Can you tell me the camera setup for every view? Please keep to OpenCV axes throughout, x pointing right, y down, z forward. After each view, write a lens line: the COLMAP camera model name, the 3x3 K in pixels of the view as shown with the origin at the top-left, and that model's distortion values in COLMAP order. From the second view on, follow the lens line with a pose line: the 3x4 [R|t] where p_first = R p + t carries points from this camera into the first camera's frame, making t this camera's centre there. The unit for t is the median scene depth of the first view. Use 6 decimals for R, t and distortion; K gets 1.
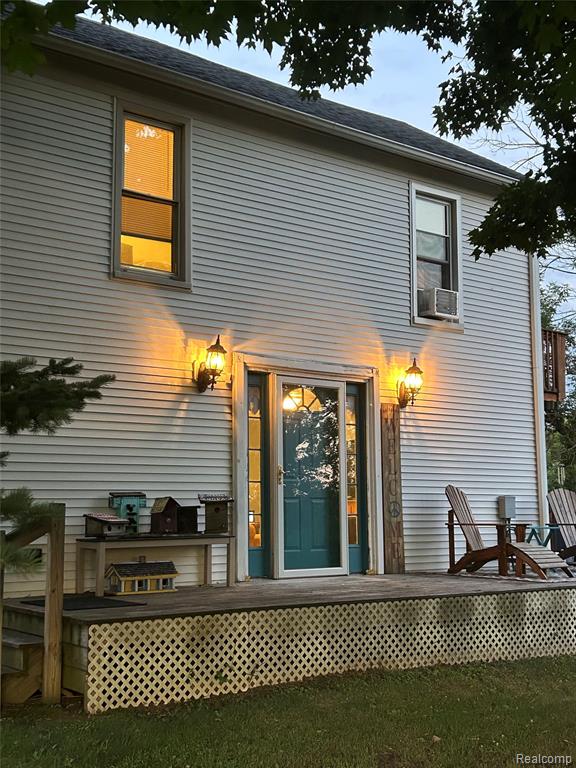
lens RADIAL K [[1004.8, 0, 288.0], [0, 1004.8, 384.0], [0, 0, 1]] dist [0.013120, 0.005105]
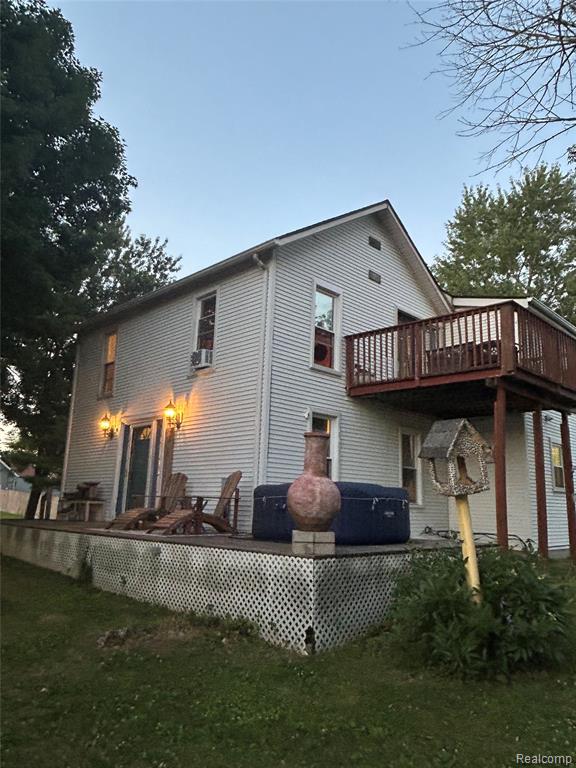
lens RADIAL K [[563.8, 0, 288.0], [0, 563.8, 384.0], [0, 0, 1]] dist [0.000531, 0.000088]
pose [[0.129200, -0.202544, -0.970713, 1.107400], [0.098023, 0.976732, -0.190753, 0.153935], [0.986762, -0.070507, 0.146048, 1.079259]]
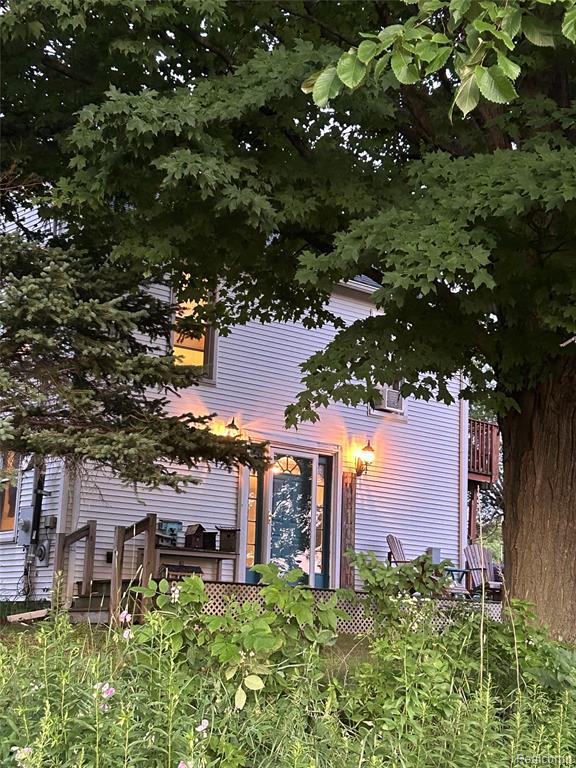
lens RADIAL K [[1270.3, 0, 288.0], [0, 1270.3, 384.0], [0, 0, 1]] dist [0.011521, -0.000504]
pose [[0.997836, 0.051177, 0.041282, -0.060626], [-0.048338, 0.996577, -0.067067, 0.020144], [-0.044573, 0.064926, 0.996894, -0.740582]]
